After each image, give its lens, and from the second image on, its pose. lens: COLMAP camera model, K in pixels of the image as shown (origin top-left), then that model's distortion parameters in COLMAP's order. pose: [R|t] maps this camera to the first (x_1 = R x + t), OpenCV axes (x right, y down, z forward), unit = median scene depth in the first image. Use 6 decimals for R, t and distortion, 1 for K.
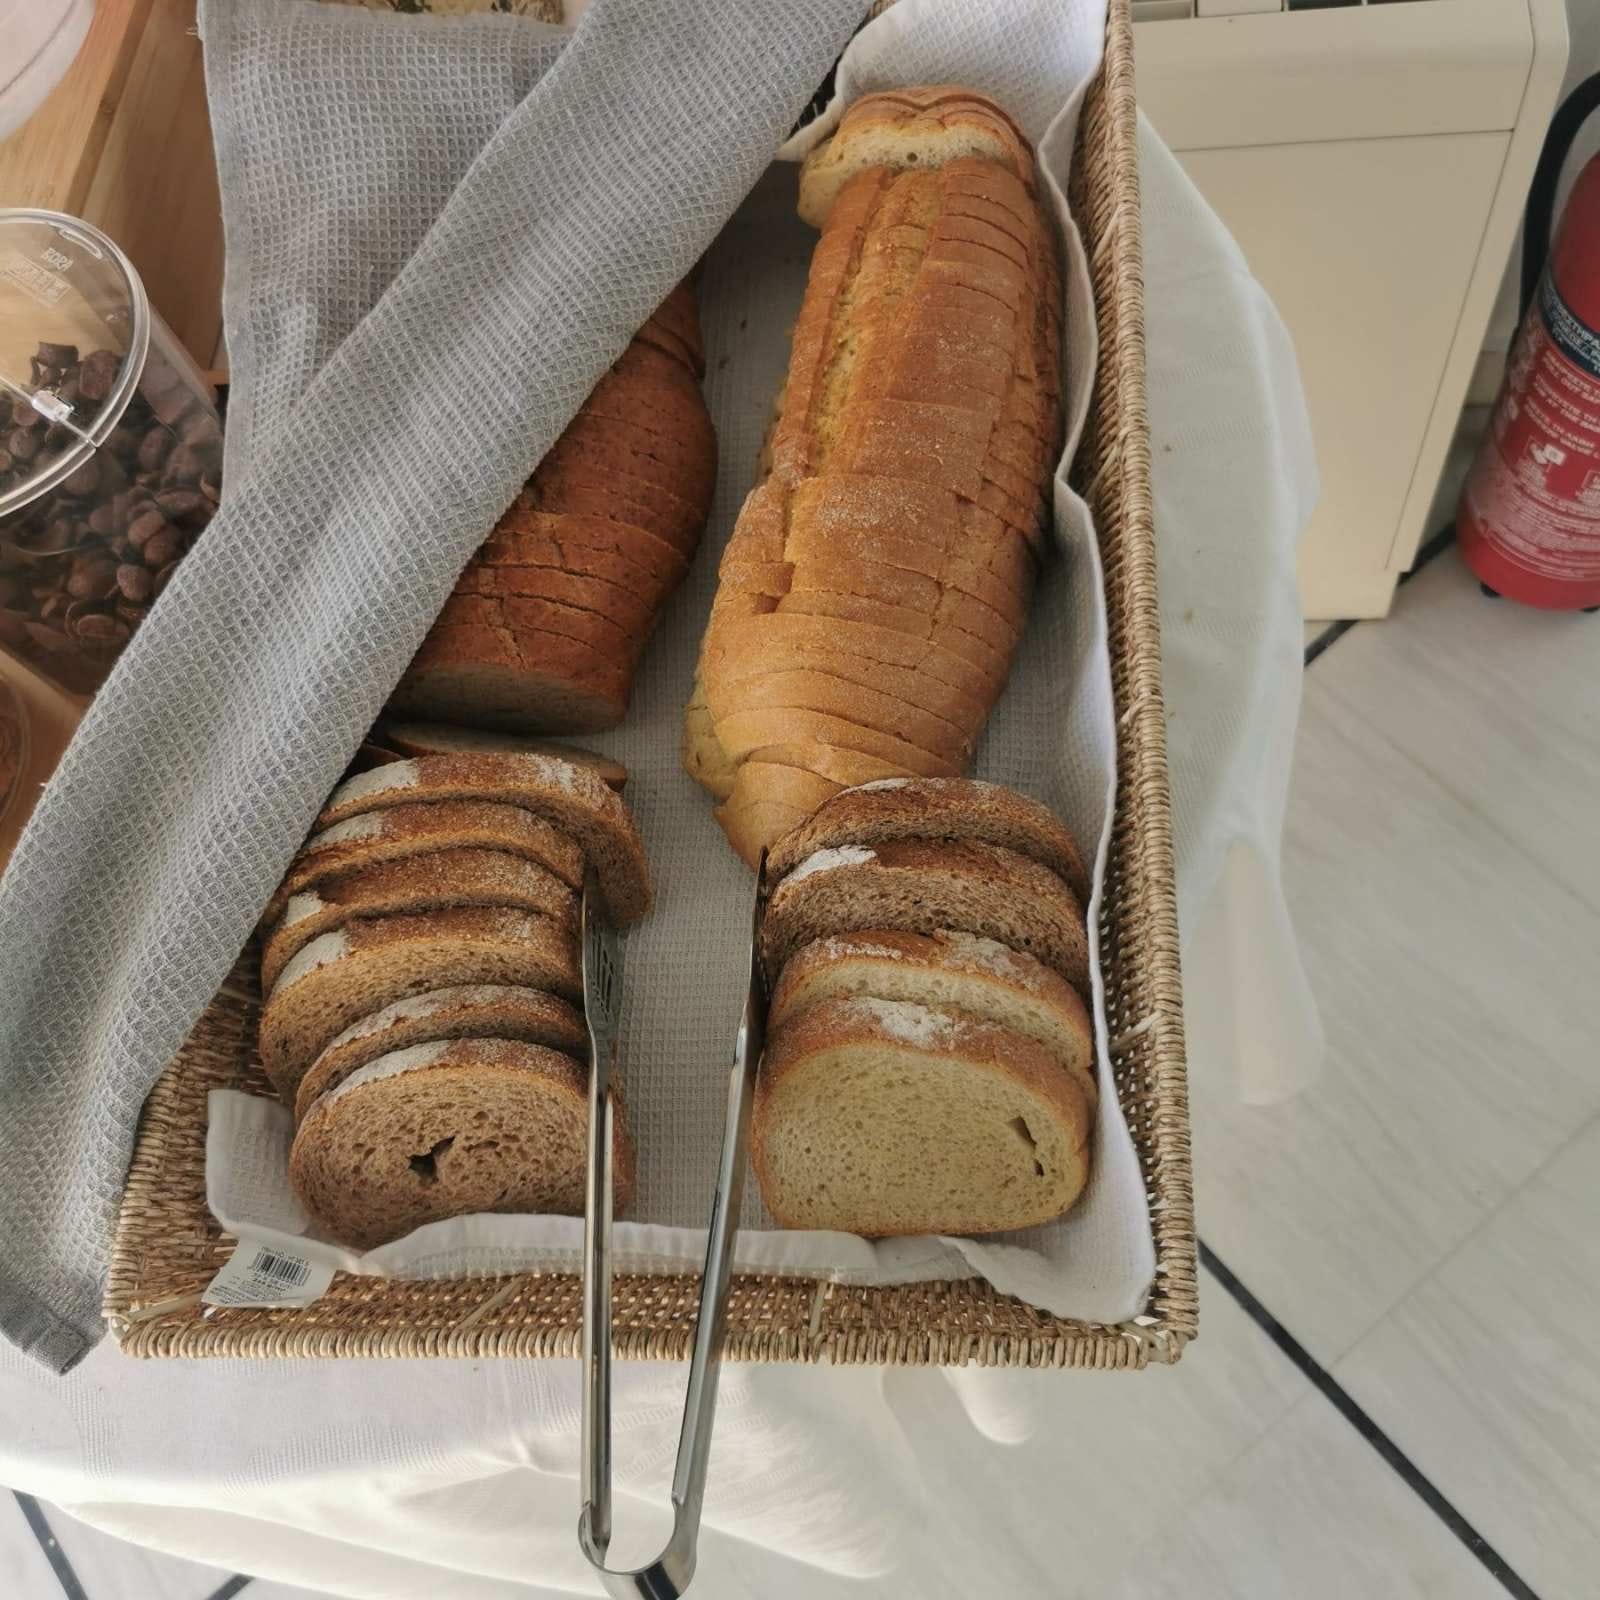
lens RADIAL K [[1710.6, 0, 781.3], [0, 1710.6, 796.9], [0, 0, 1]] dist [-0.019725, 0.191460]
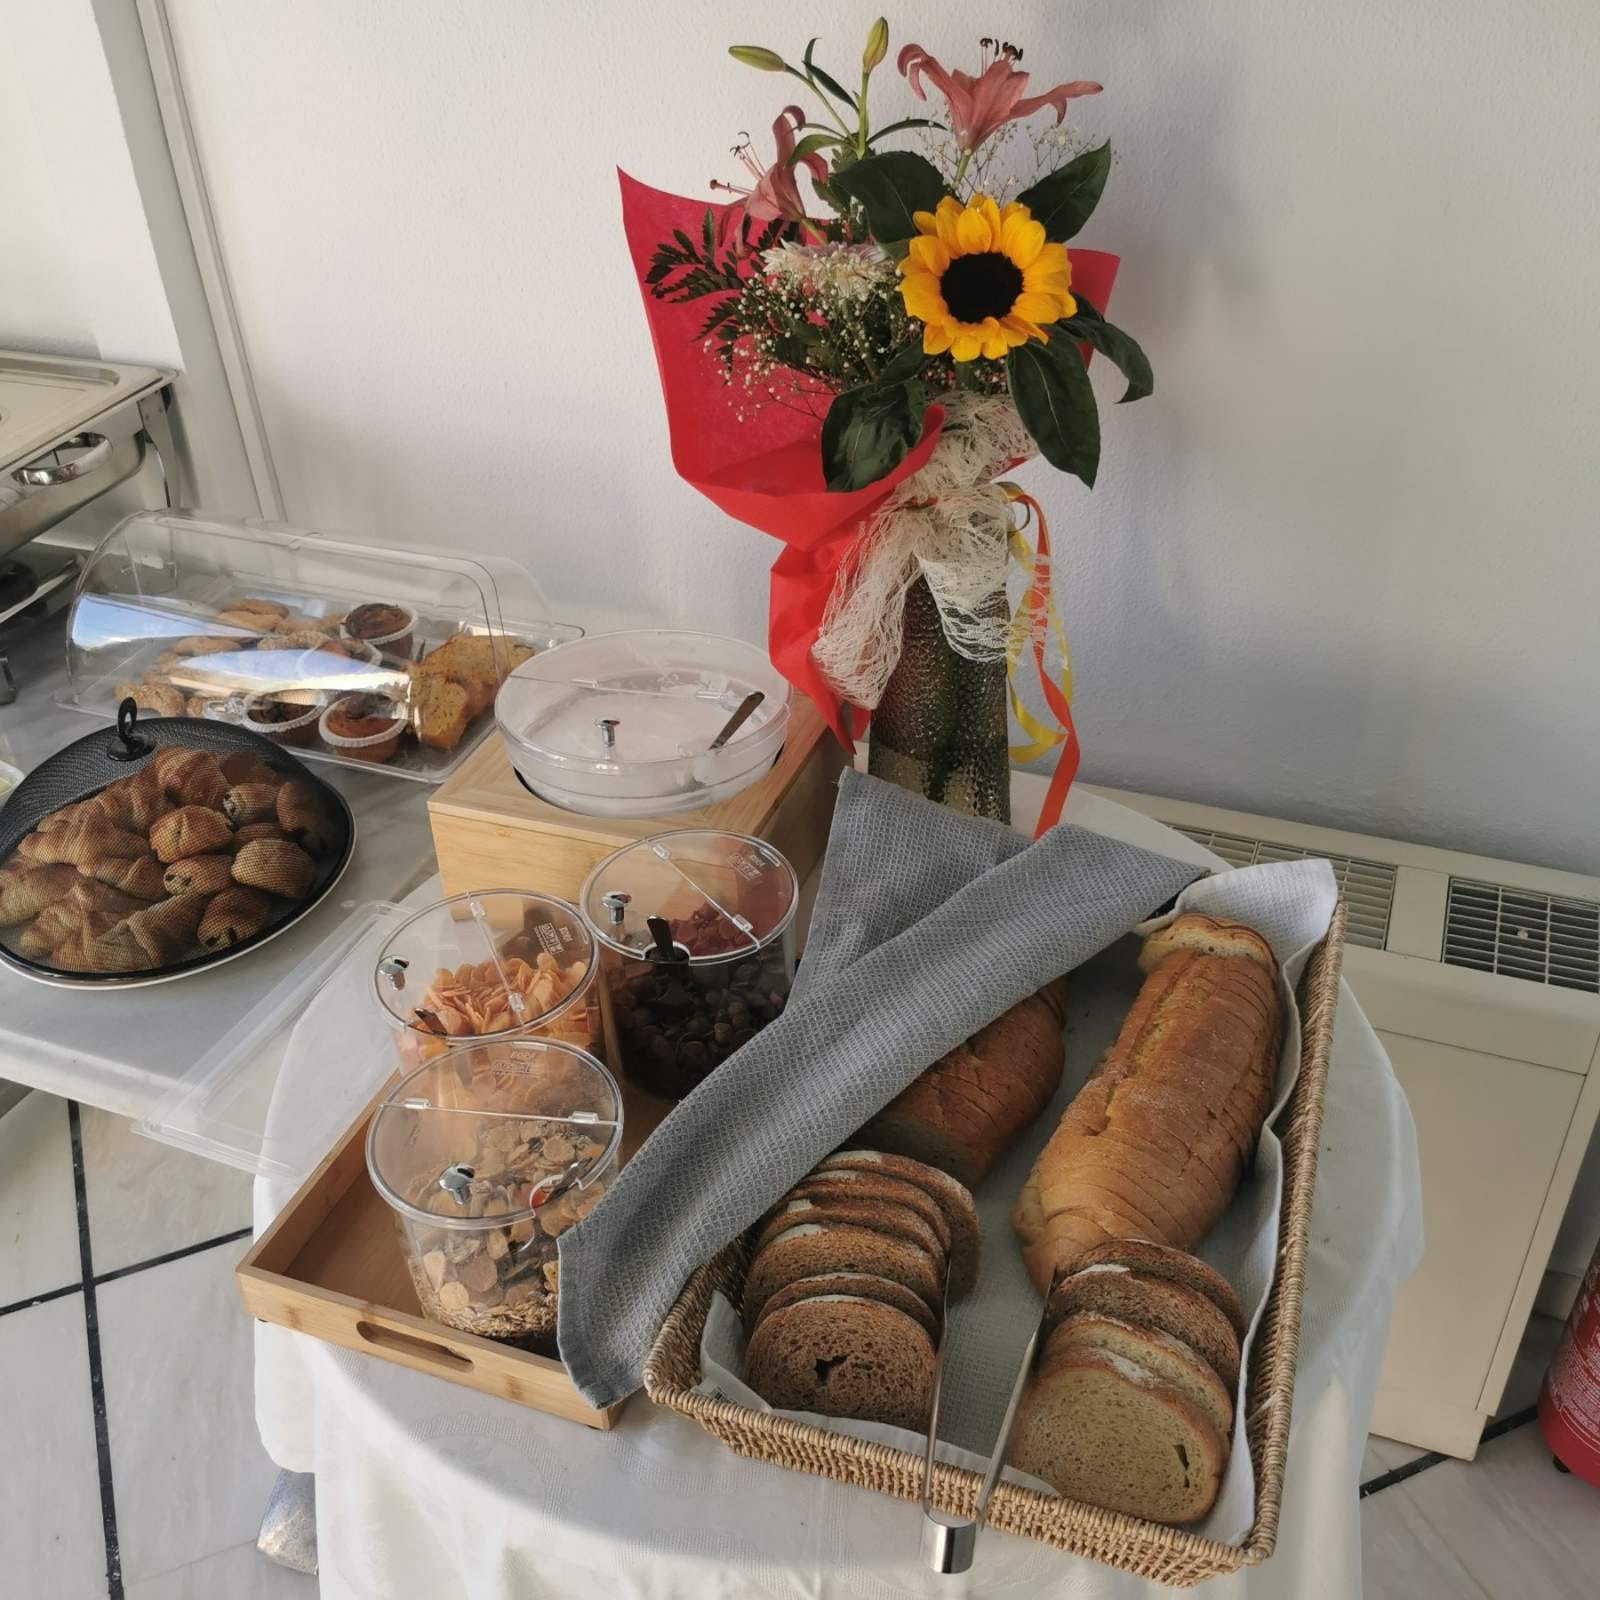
lens RADIAL K [[1710.6, 0, 781.3], [0, 1710.6, 796.9], [0, 0, 1]] dist [-0.019725, 0.191460]
pose [[0.950128, 0.275791, -0.145590, -0.149707], [-0.311840, 0.834920, -0.453502, 0.493240], [-0.003516, 0.476286, 0.879283, -0.712612]]
